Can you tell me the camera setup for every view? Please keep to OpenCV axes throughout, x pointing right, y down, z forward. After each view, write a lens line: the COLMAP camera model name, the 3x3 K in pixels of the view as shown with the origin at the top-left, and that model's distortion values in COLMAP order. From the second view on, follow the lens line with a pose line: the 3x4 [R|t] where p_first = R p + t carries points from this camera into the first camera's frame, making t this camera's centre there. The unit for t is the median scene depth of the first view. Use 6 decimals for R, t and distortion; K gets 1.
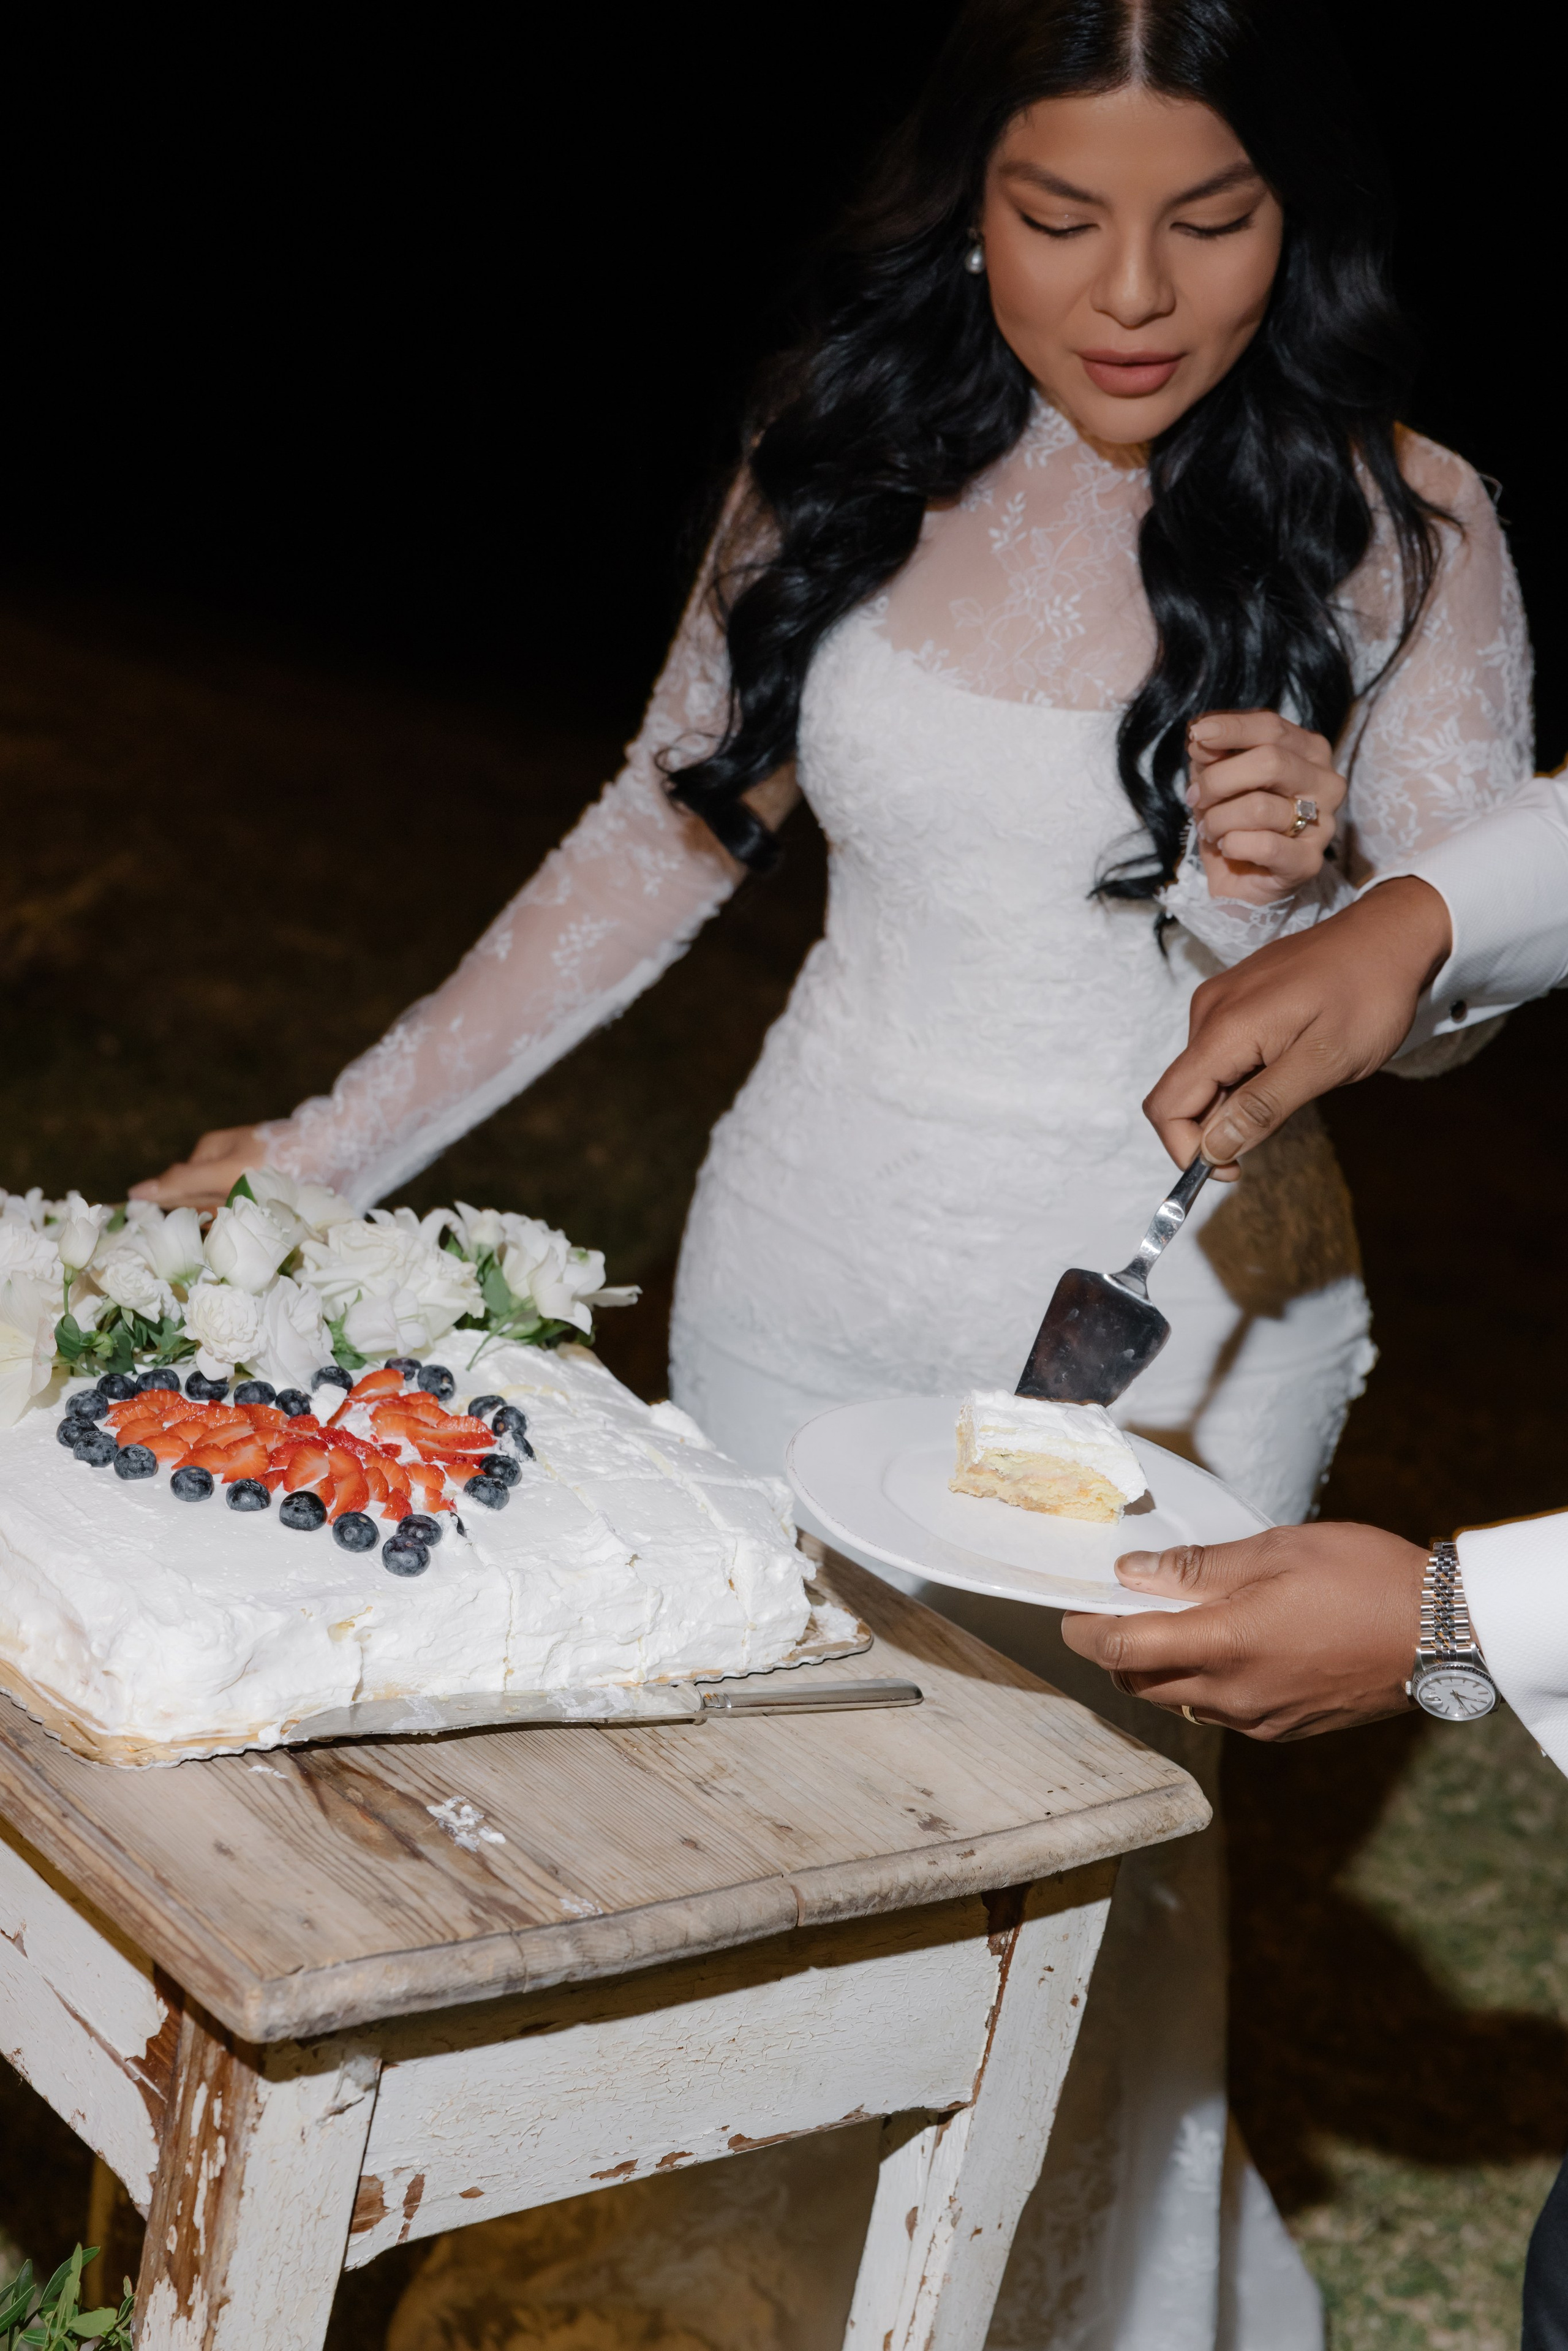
lens RADIAL K [[3952.3, 0, 784.0], [0, 3952.3, 1175.5], [0, 0, 1]] dist [-0.000859, -0.025390]
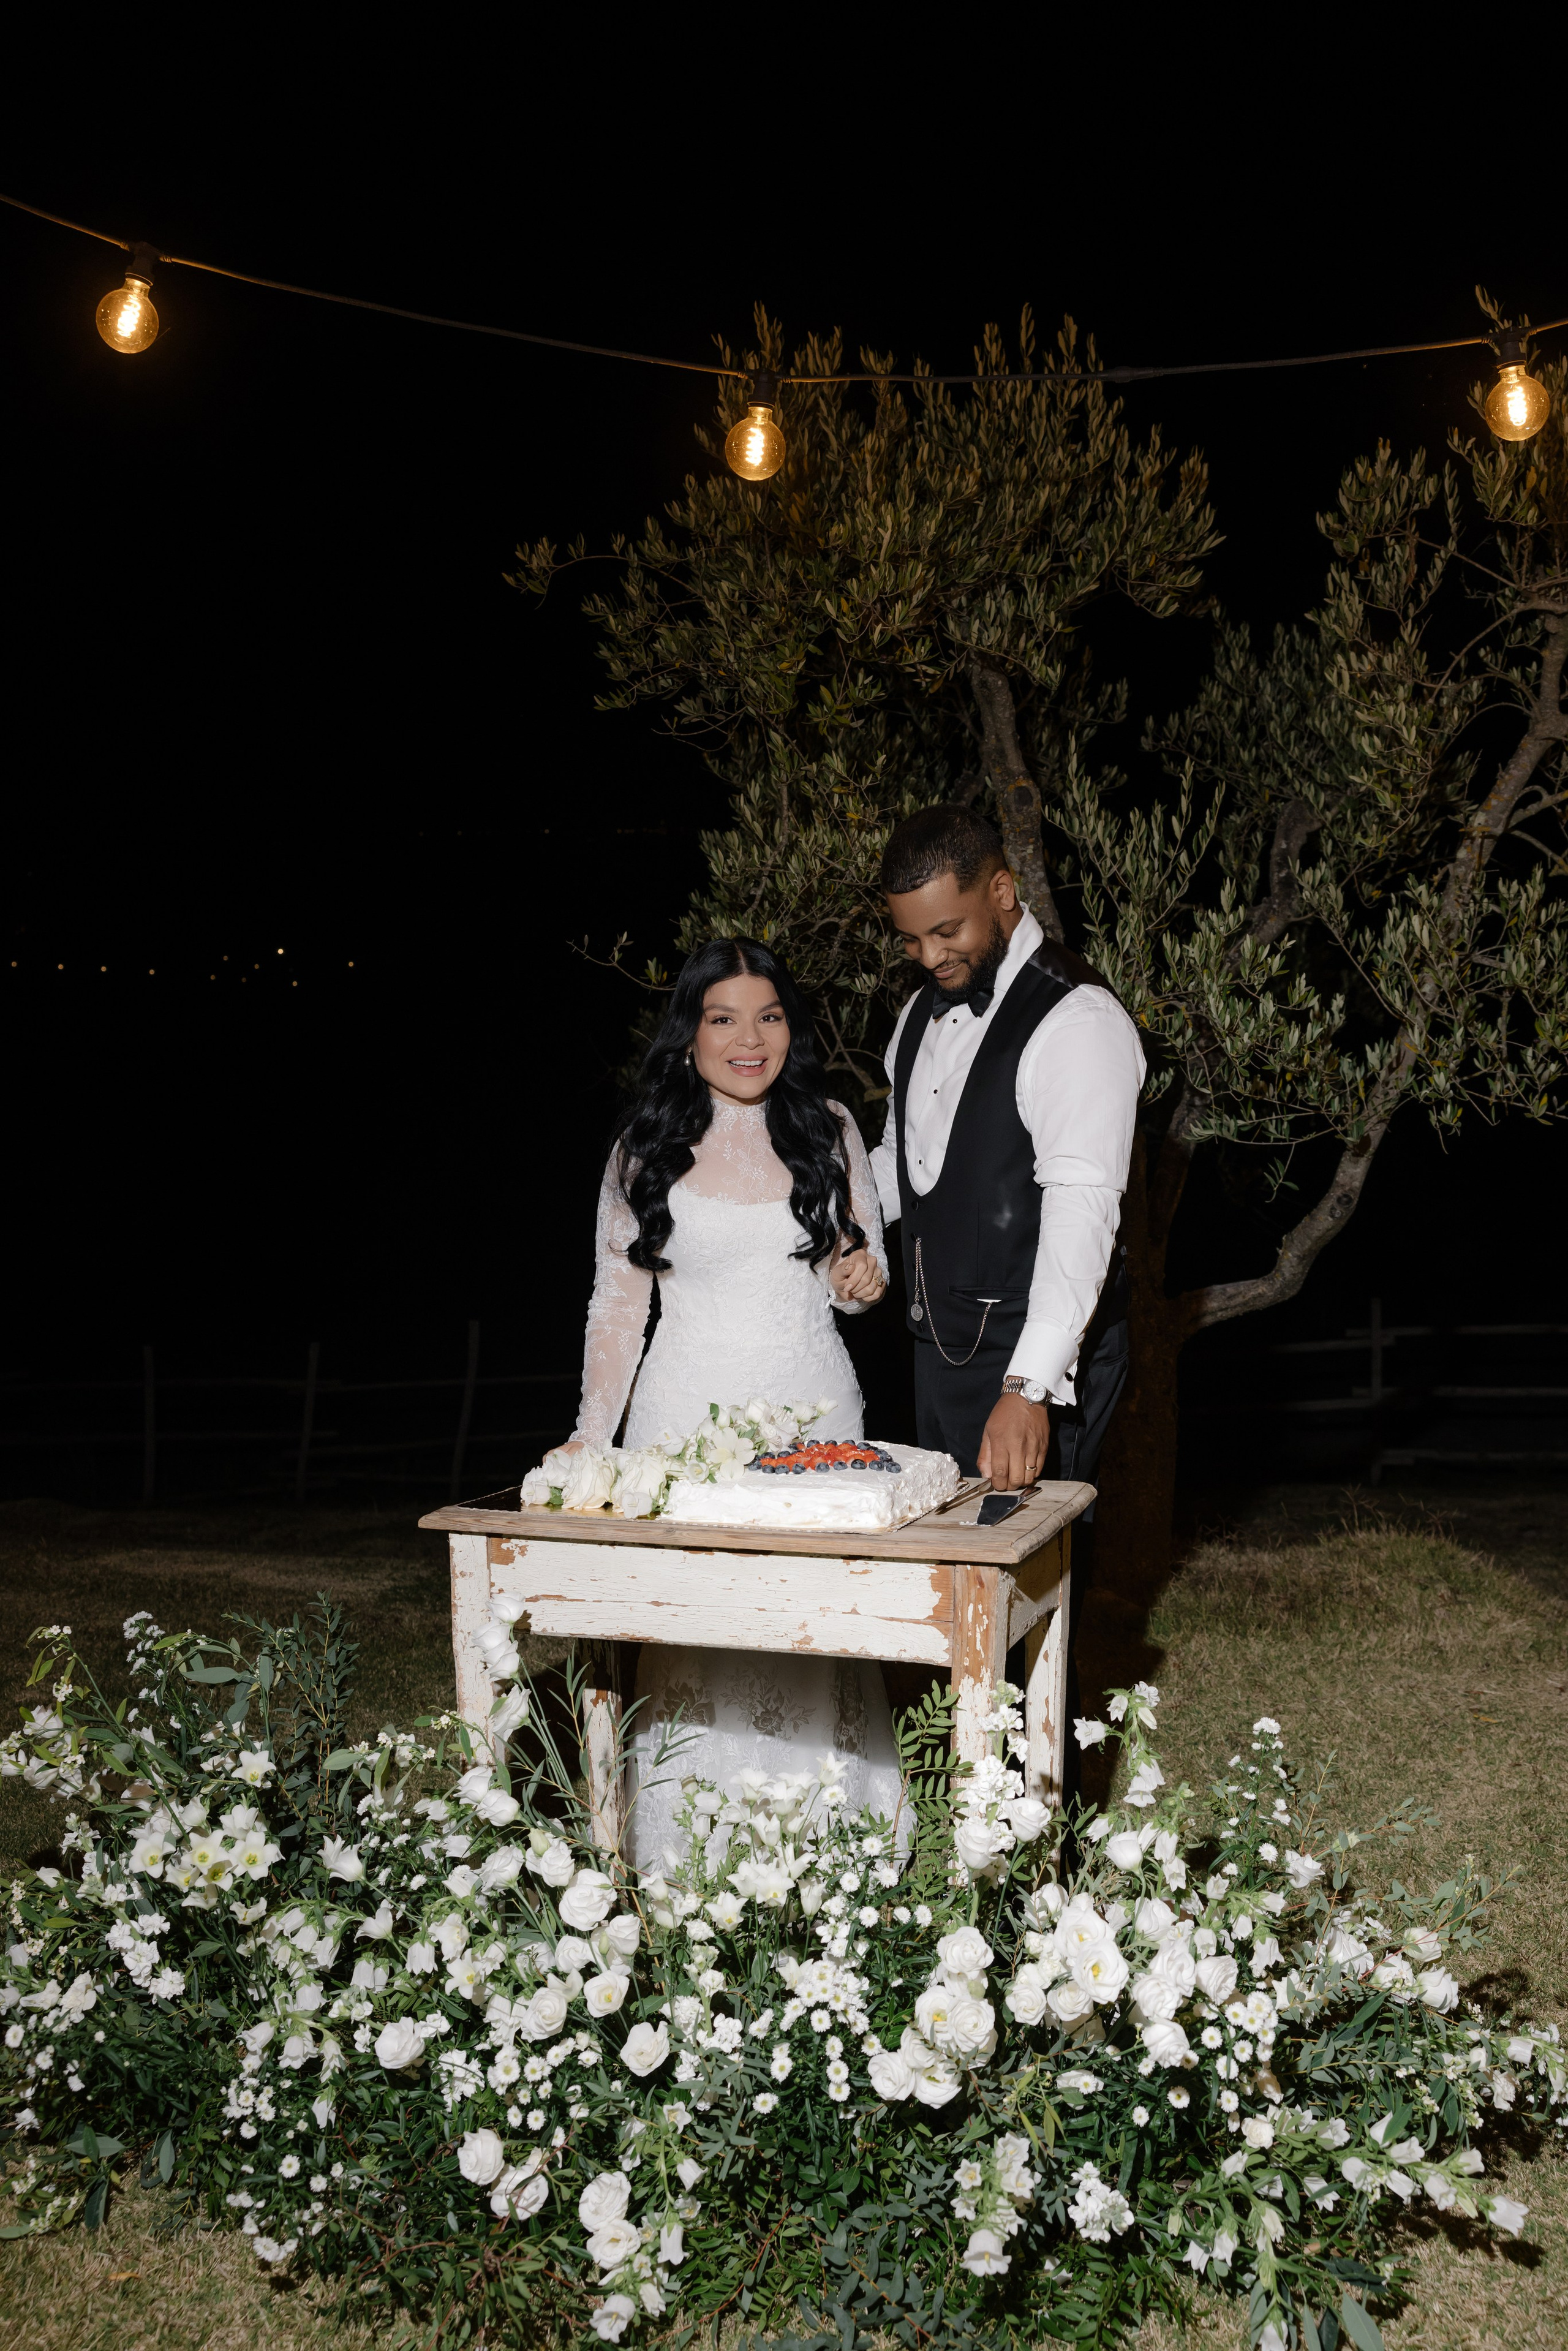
lens RADIAL K [[2324.7, 0, 784.0], [0, 2324.7, 1175.5], [0, 0, 1]] dist [0.013192, 0.012050]
pose [[0.822931, -0.192966, 0.534367, -1.162636], [0.304737, 0.943727, -0.128508, 0.092778], [-0.479500, 0.268594, 0.835426, -0.580978]]
